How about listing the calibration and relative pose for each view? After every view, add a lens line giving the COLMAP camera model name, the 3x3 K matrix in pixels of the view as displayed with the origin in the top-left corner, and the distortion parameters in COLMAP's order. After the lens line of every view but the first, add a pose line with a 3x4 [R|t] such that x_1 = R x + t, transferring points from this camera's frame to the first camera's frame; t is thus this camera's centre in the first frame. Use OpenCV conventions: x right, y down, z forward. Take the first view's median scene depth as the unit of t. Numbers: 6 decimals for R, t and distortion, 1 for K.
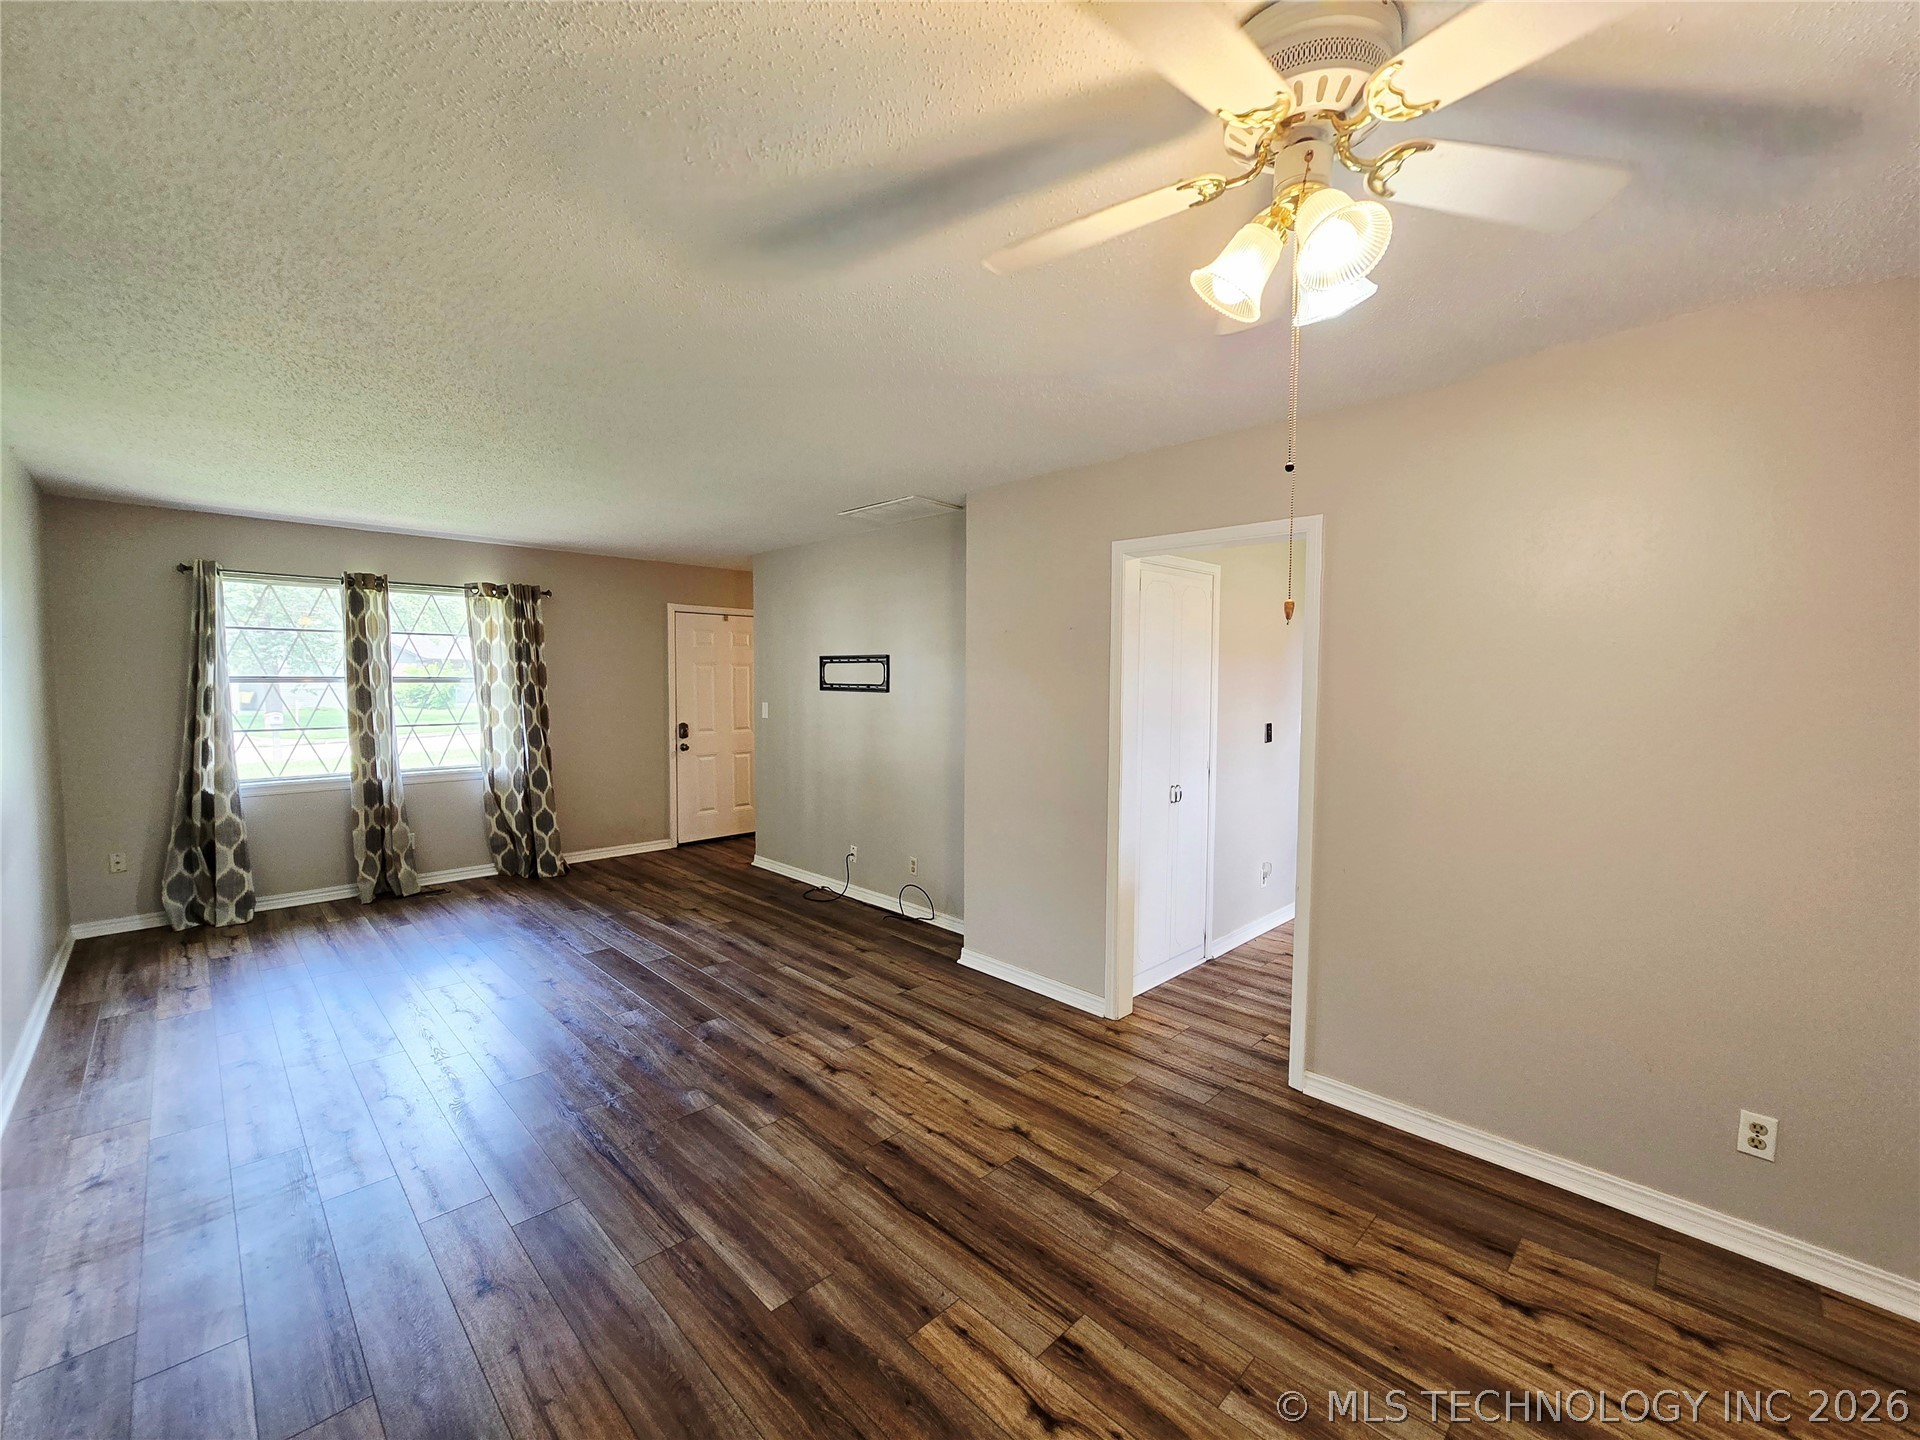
lens RADIAL K [[790.0, 0, 957.9], [0, 790.0, 736.8], [0, 0, 1]] dist [-0.004380, 0.001415]
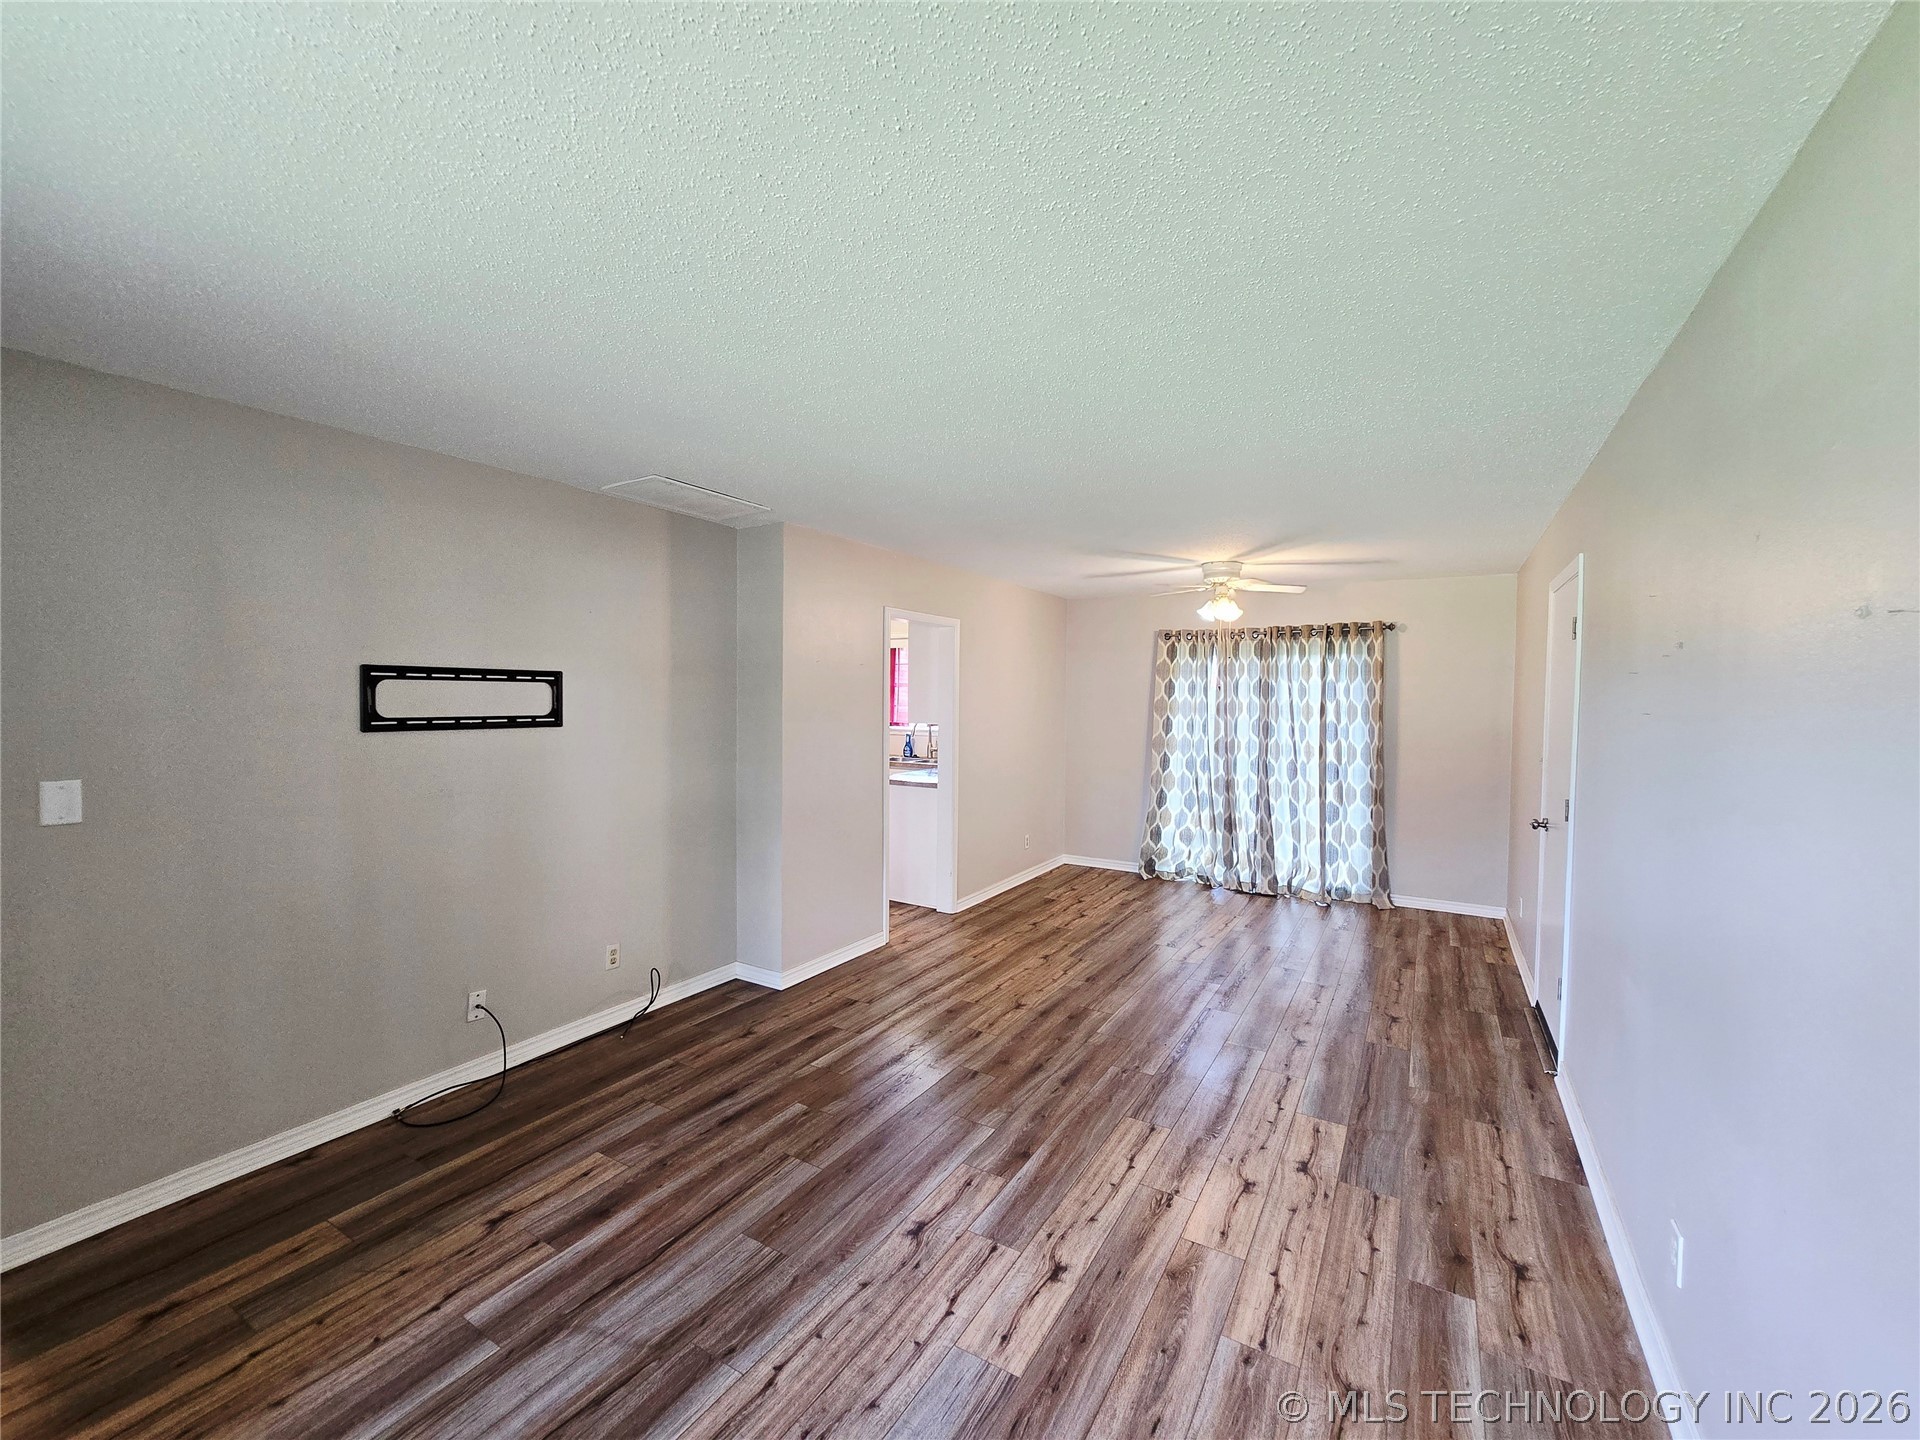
lens RADIAL K [[790.0, 0, 949.6], [0, 790.0, 704.9], [0, 0, 1]] dist [-0.004380, 0.001415]
pose [[-0.241437, -0.019109, 0.970228, -1.060478], [0.064877, 0.997251, 0.035785, -0.098212], [-0.968245, 0.071586, -0.239533, 1.061923]]
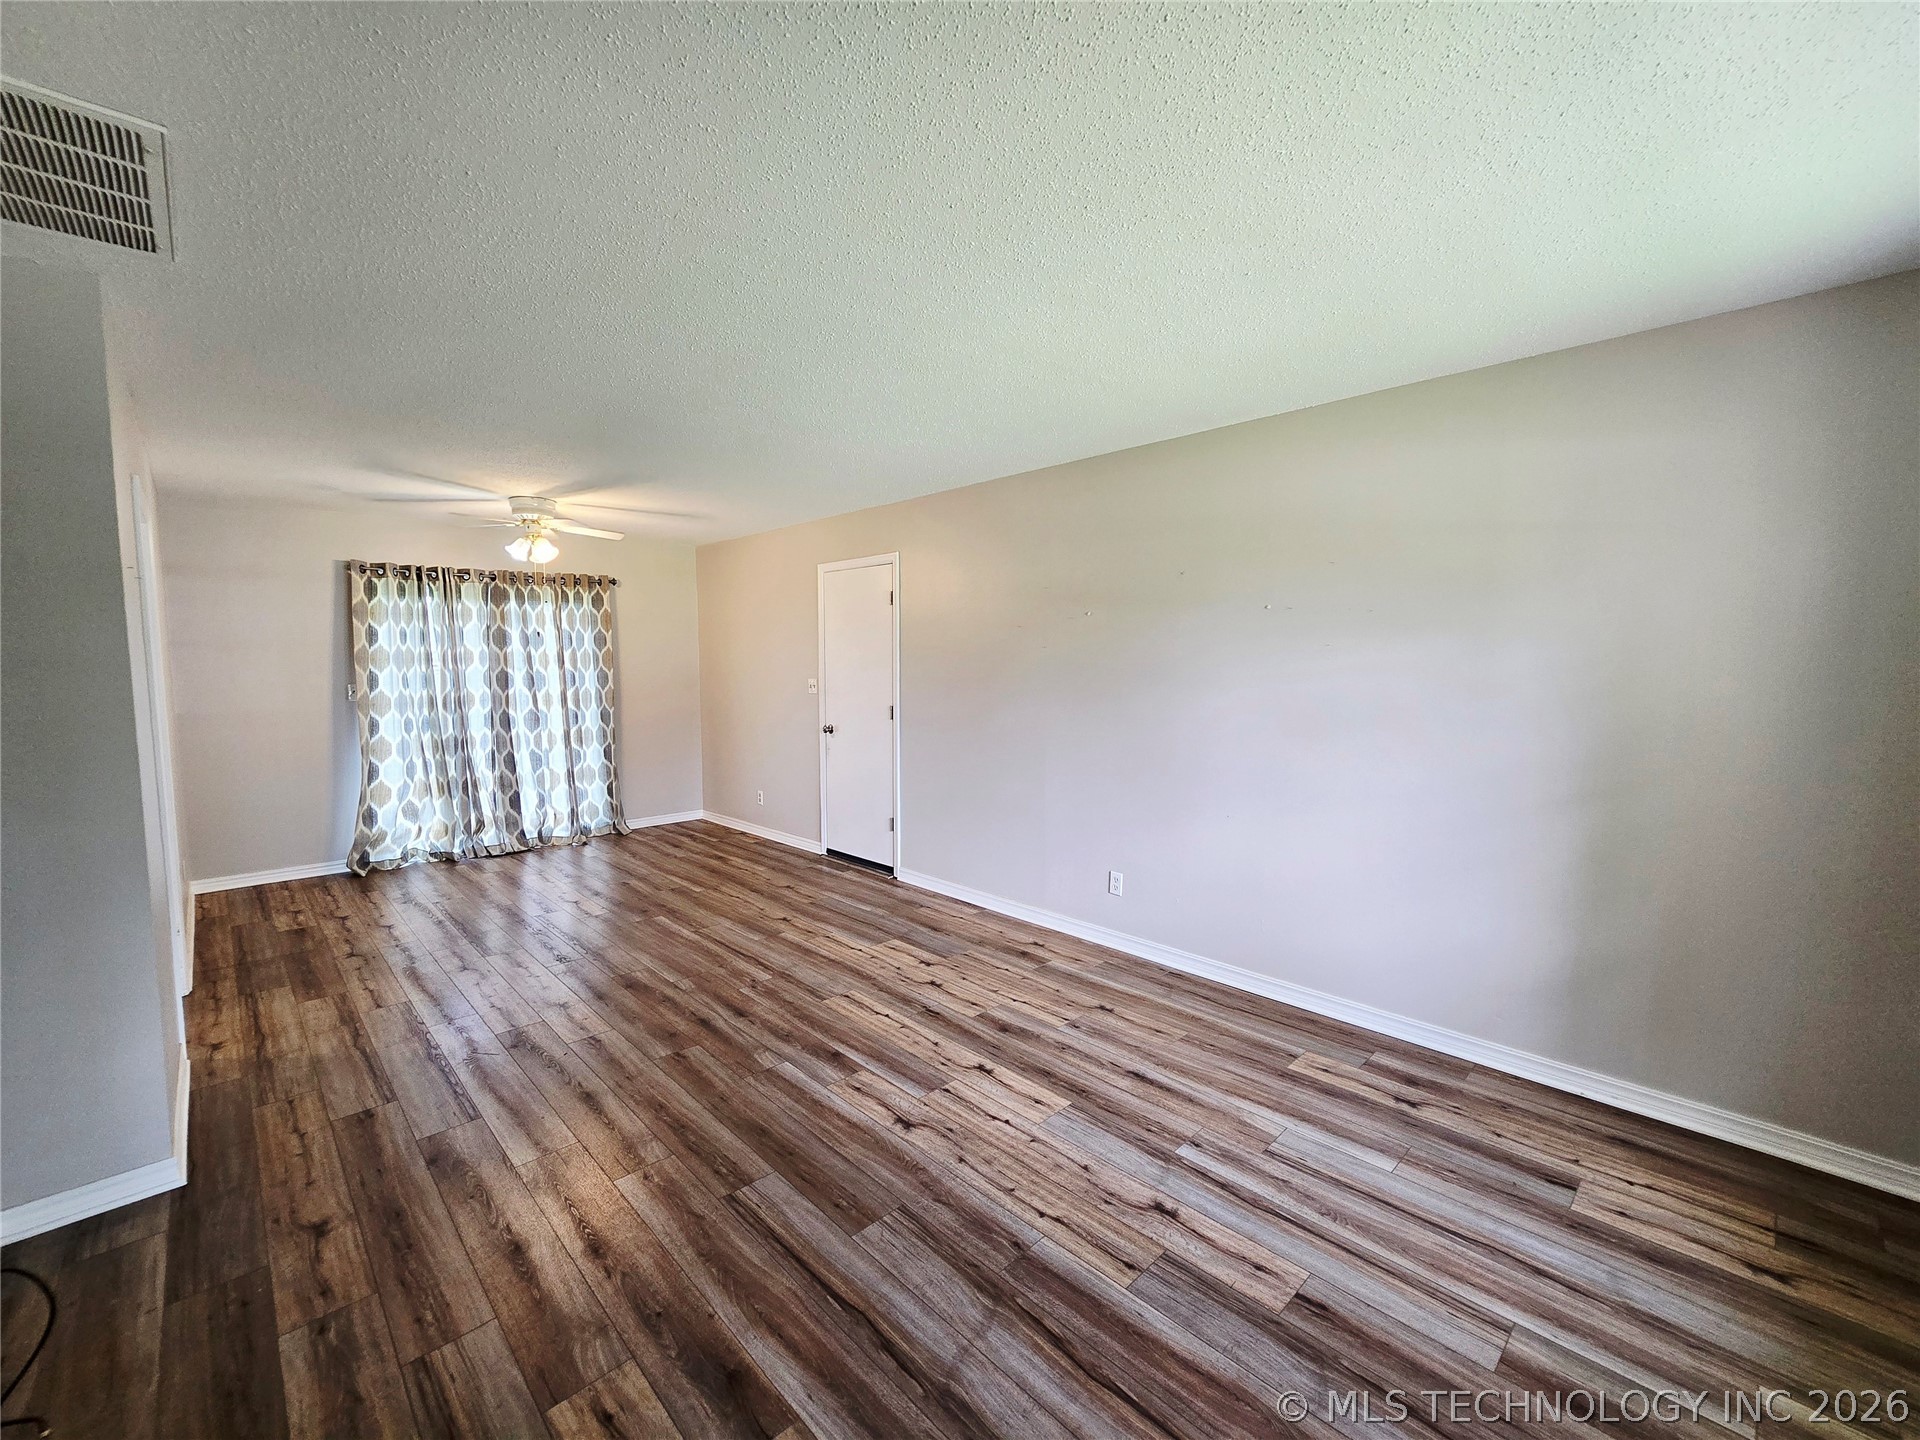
lens RADIAL K [[790.0, 0, 953.3], [0, 790.0, 716.2], [0, 0, 1]] dist [-0.004380, 0.001415]
pose [[-0.999790, -0.005227, 0.019809, -0.552736], [-0.002160, 0.988409, 0.151799, -0.111503], [-0.020373, 0.151724, -0.988213, 1.542659]]
